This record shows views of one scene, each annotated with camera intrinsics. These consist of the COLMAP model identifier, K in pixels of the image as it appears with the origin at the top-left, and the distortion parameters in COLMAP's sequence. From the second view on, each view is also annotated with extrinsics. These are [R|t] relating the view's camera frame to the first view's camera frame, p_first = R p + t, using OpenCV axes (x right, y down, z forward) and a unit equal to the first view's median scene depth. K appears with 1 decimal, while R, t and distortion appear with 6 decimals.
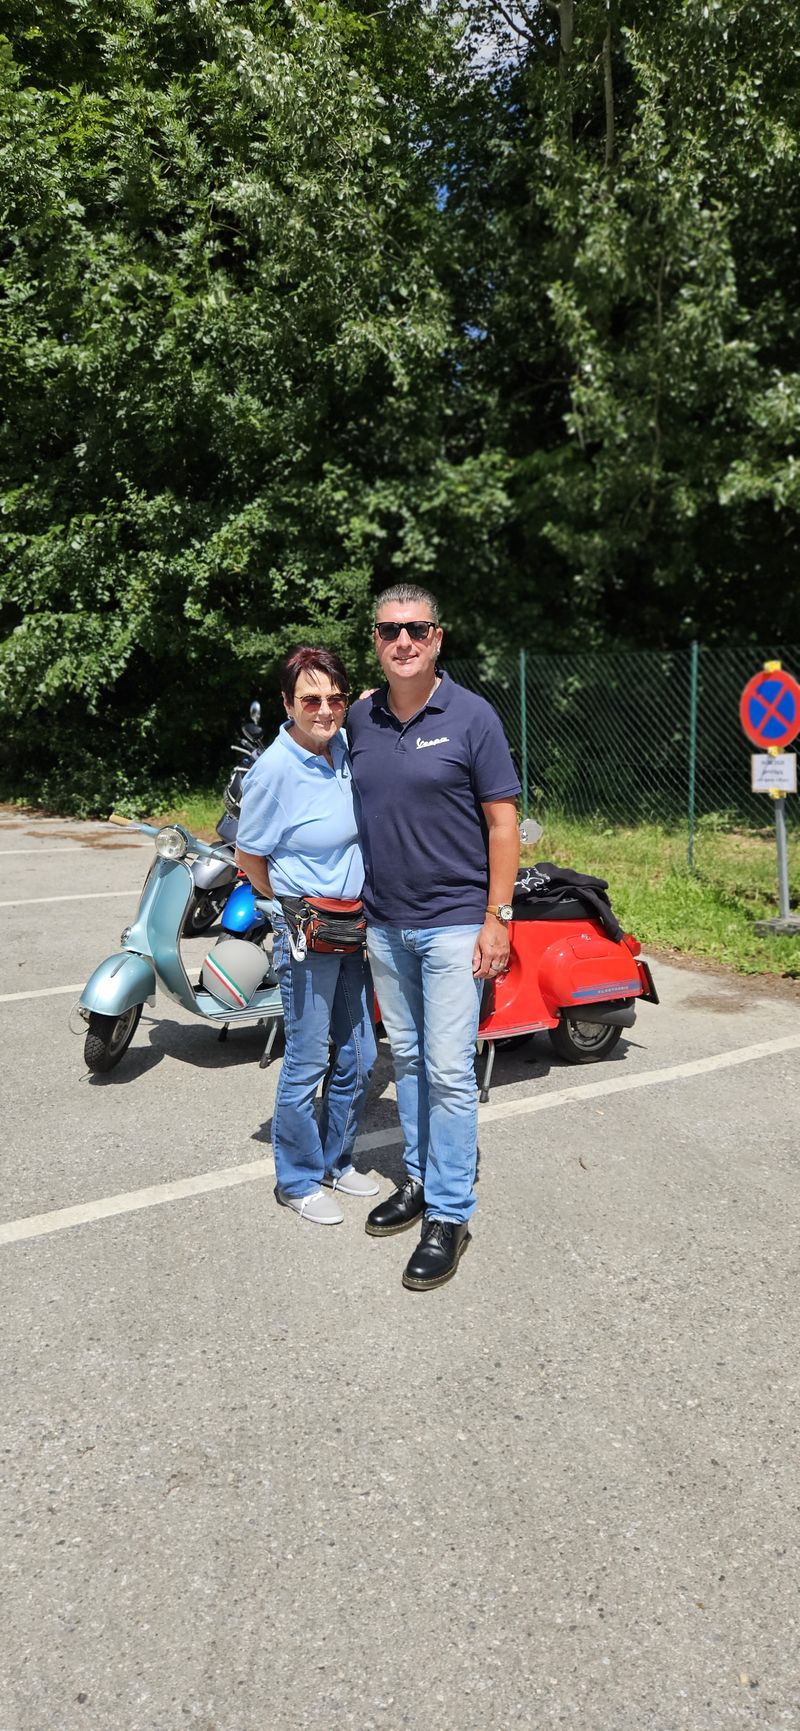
lens RADIAL K [[1174.1, 0, 399.7], [0, 1174.1, 849.0], [0, 0, 1]] dist [0.073093, -0.054112]
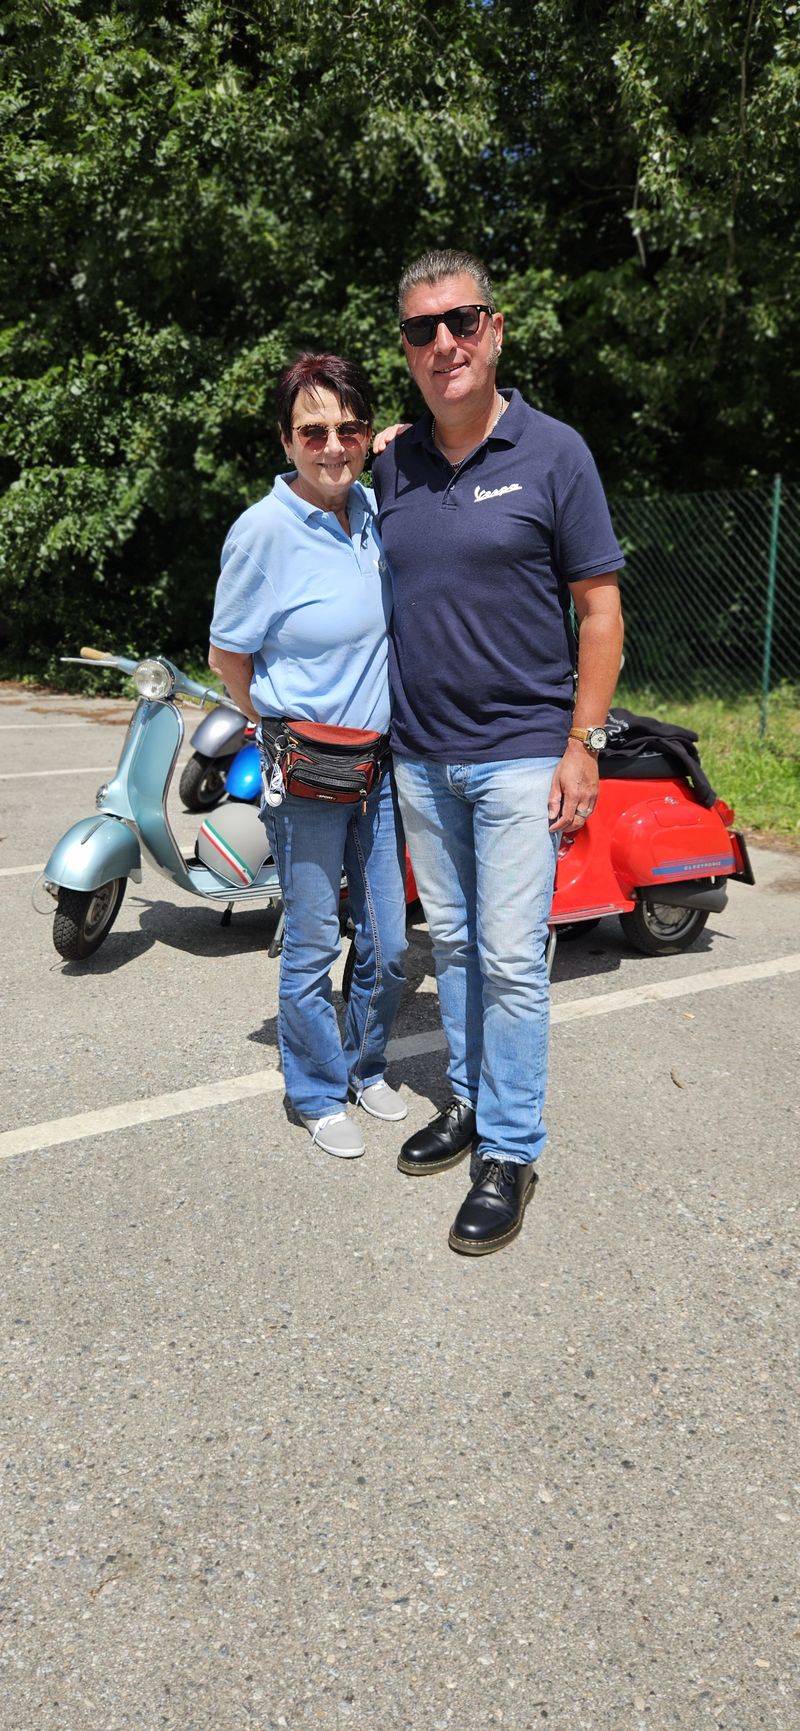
lens RADIAL K [[1174.1, 0, 385.3], [0, 1174.1, 857.9], [0, 0, 1]] dist [0.073093, -0.054112]
pose [[0.999383, 0.005506, -0.034684, -0.008078], [-0.002223, 0.995569, 0.094011, 0.037117], [0.035048, -0.093876, 0.994967, 0.181523]]
